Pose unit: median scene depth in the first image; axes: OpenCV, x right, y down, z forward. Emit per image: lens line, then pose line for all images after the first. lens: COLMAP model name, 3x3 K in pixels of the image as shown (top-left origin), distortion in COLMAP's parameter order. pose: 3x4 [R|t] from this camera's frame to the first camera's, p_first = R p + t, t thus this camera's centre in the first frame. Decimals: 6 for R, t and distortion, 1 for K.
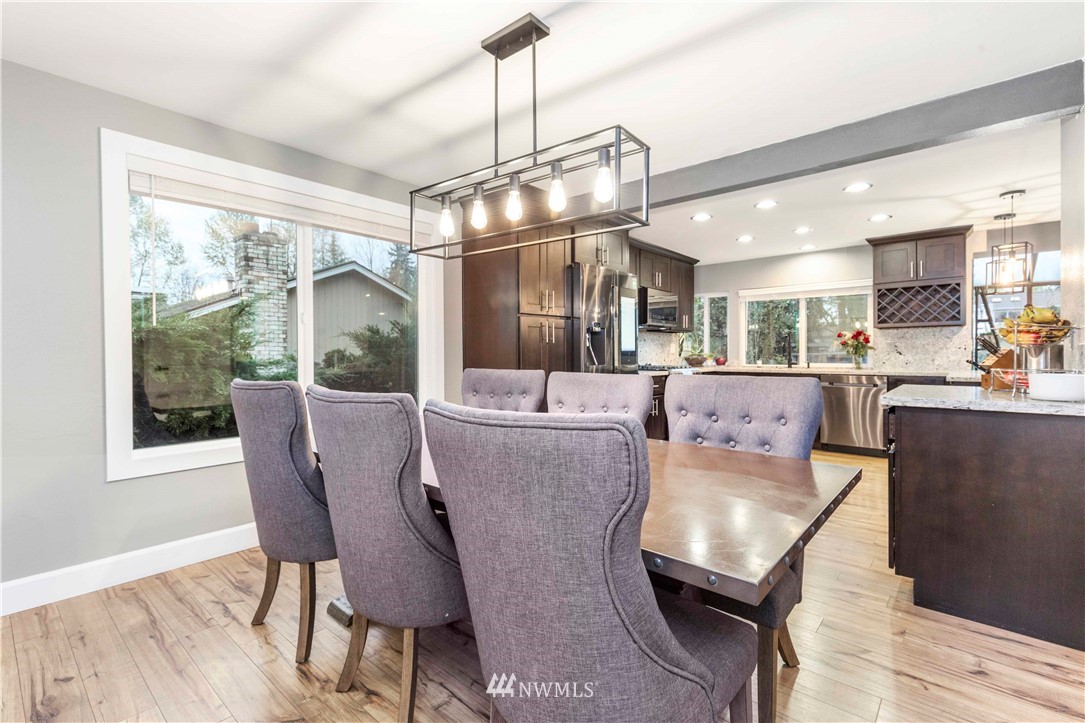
lens RADIAL K [[501.2, 0, 537.4], [0, 501.2, 355.5], [0, 0, 1]] dist [0.008039, -0.002814]
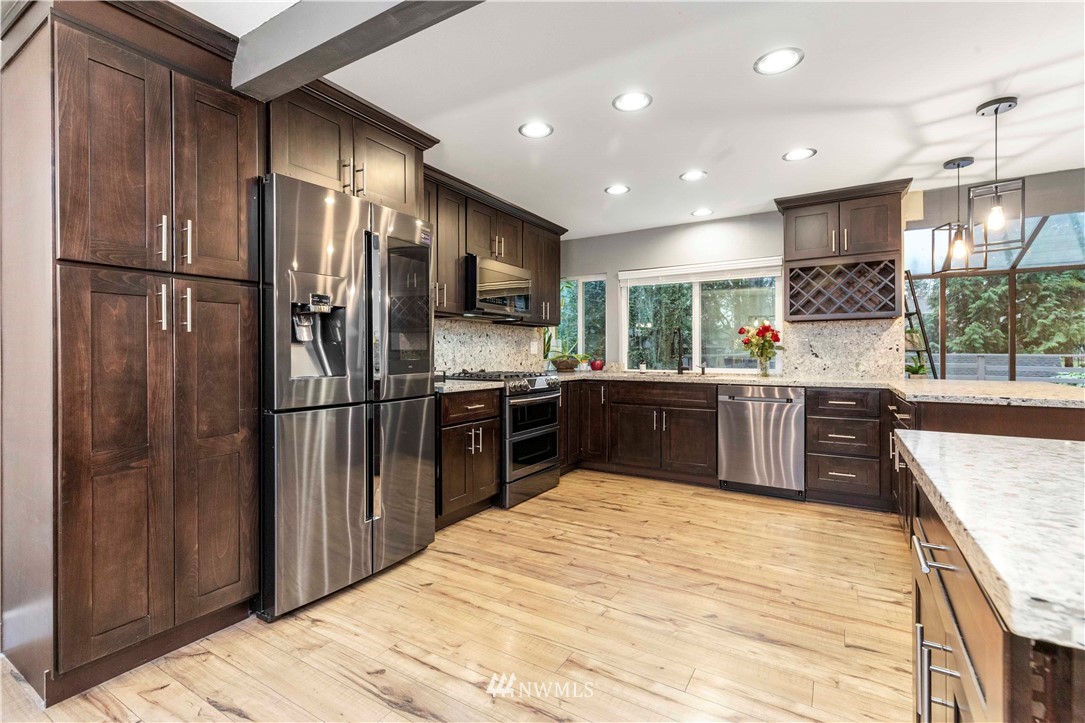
lens RADIAL K [[501.2, 0, 534.4], [0, 501.2, 351.7], [0, 0, 1]] dist [0.008039, -0.002814]
pose [[0.986728, 0.004455, 0.162320, 0.181480], [-0.002964, 0.999951, -0.009422, -0.001462], [-0.162354, 0.008816, 0.986693, 0.322880]]
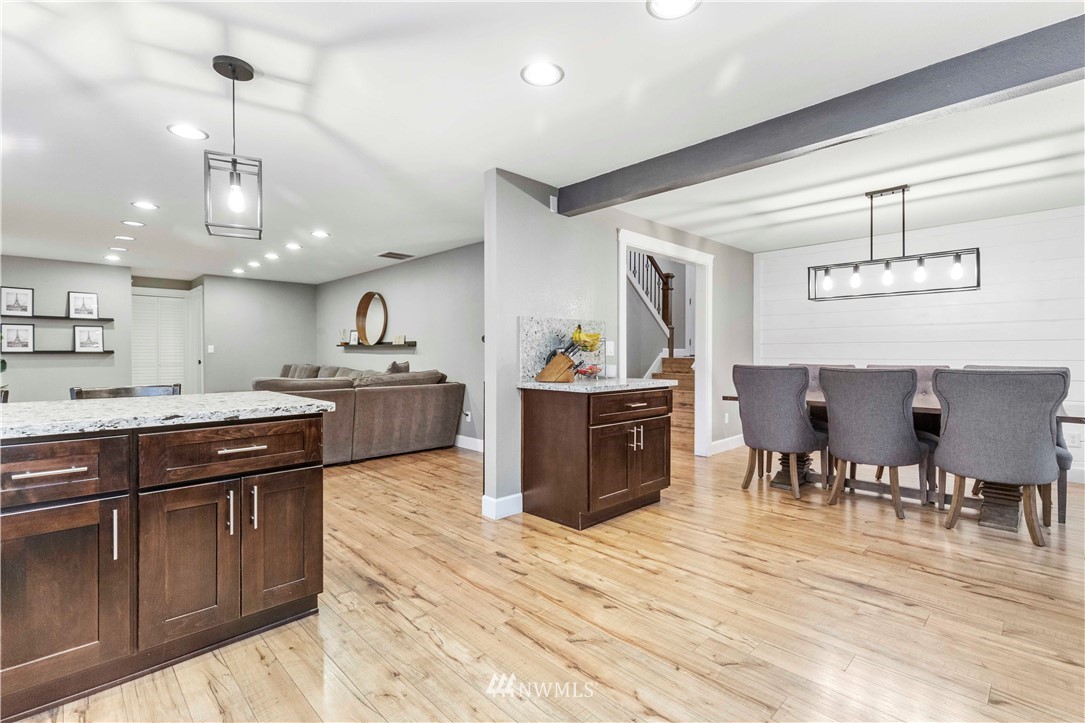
lens RADIAL K [[501.2, 0, 534.5], [0, 501.2, 359.3], [0, 0, 1]] dist [0.008039, -0.002814]
pose [[-0.996327, 0.002562, 0.085597, 0.395159], [0.004304, 0.999787, 0.020167, -0.008222], [-0.085527, 0.020461, -0.996126, 1.054750]]
